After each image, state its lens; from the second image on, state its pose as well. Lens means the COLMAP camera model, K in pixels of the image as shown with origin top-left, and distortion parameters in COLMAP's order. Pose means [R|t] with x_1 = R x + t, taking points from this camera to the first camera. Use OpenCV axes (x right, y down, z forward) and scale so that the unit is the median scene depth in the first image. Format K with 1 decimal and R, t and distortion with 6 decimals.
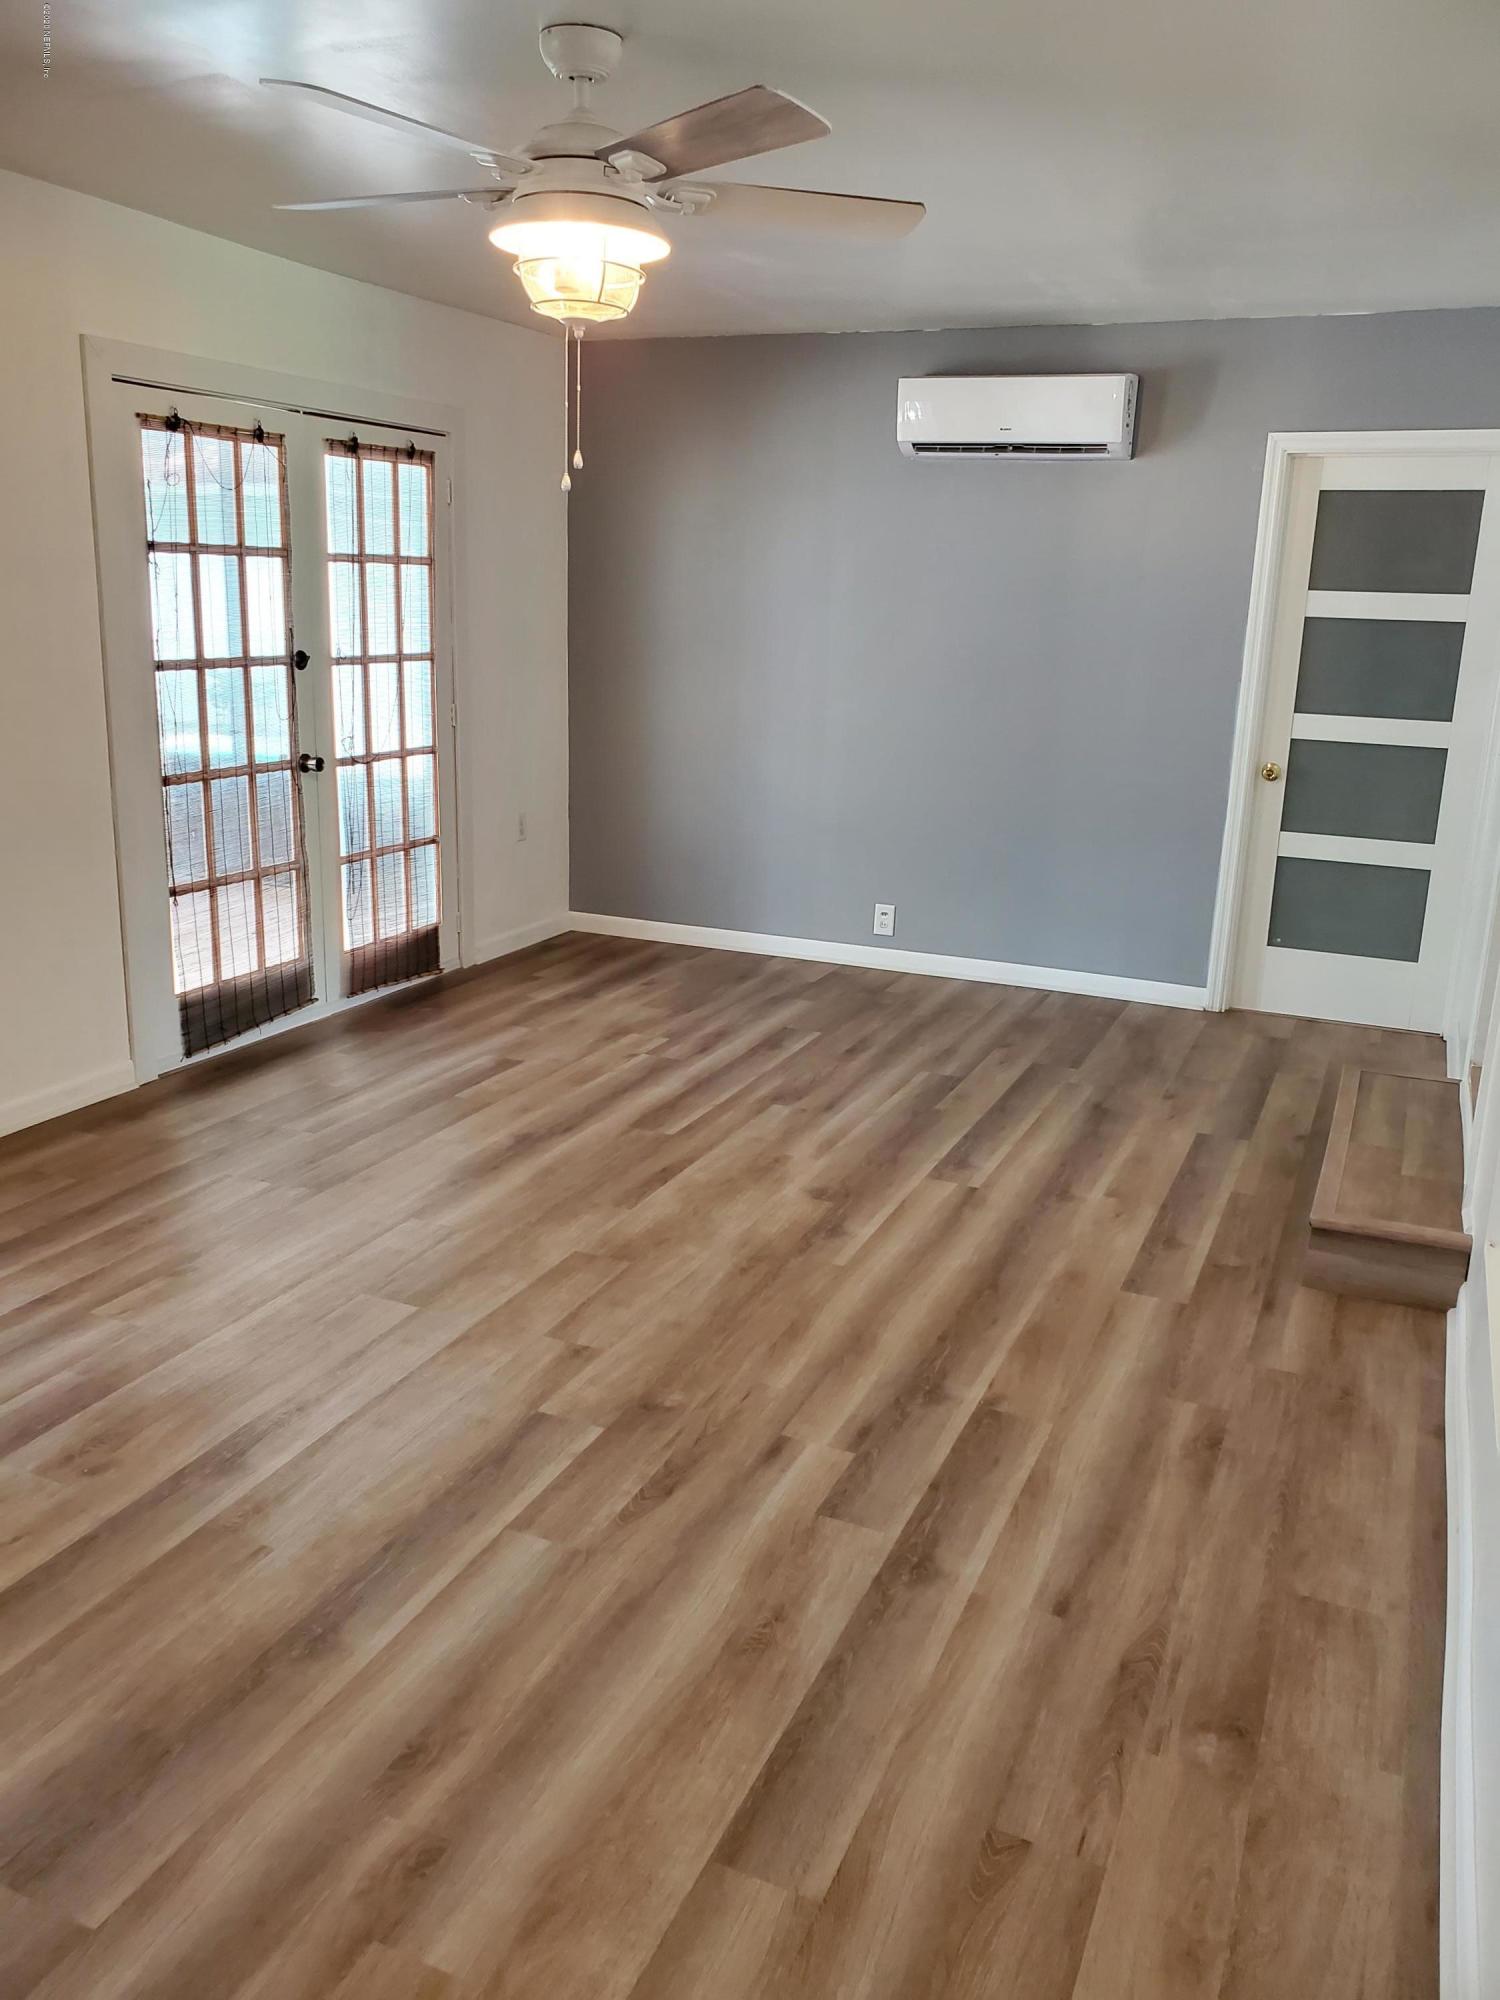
lens RADIAL K [[1549.3, 0, 746.0], [0, 1549.3, 988.5], [0, 0, 1]] dist [0.023478, -0.014617]
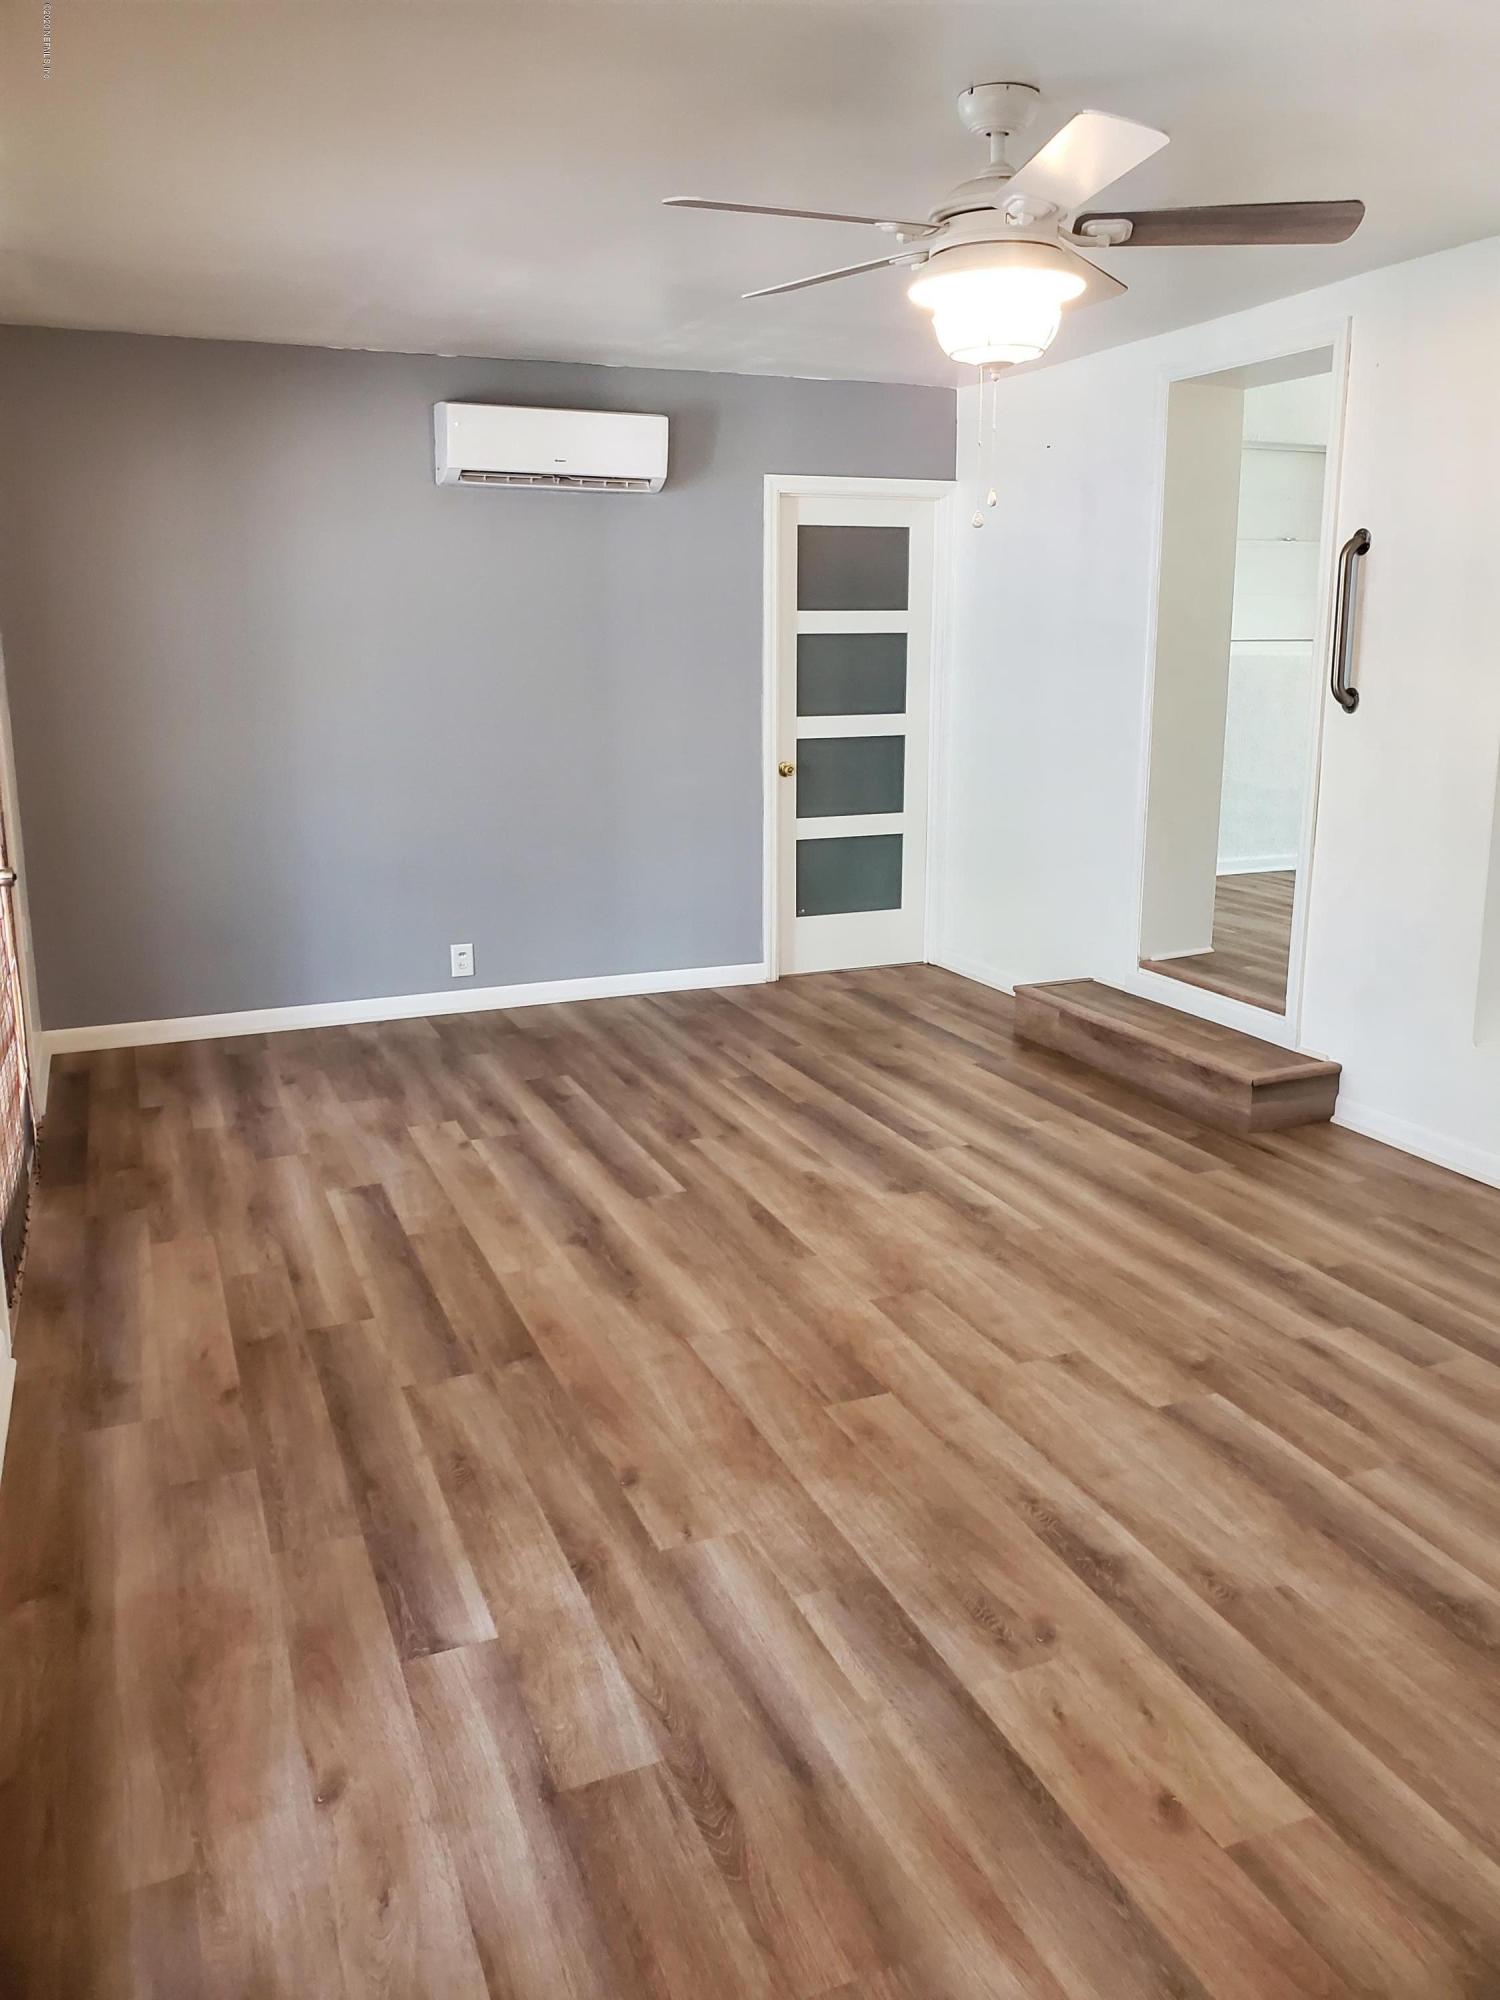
lens RADIAL K [[1549.3, 0, 765.2], [0, 1549.3, 958.1], [0, 0, 1]] dist [0.023478, -0.014617]
pose [[0.685970, -0.184863, 0.703755, -0.797569], [0.206220, 0.976924, 0.055612, -0.106958], [-0.697796, 0.106980, 0.708263, 0.334565]]
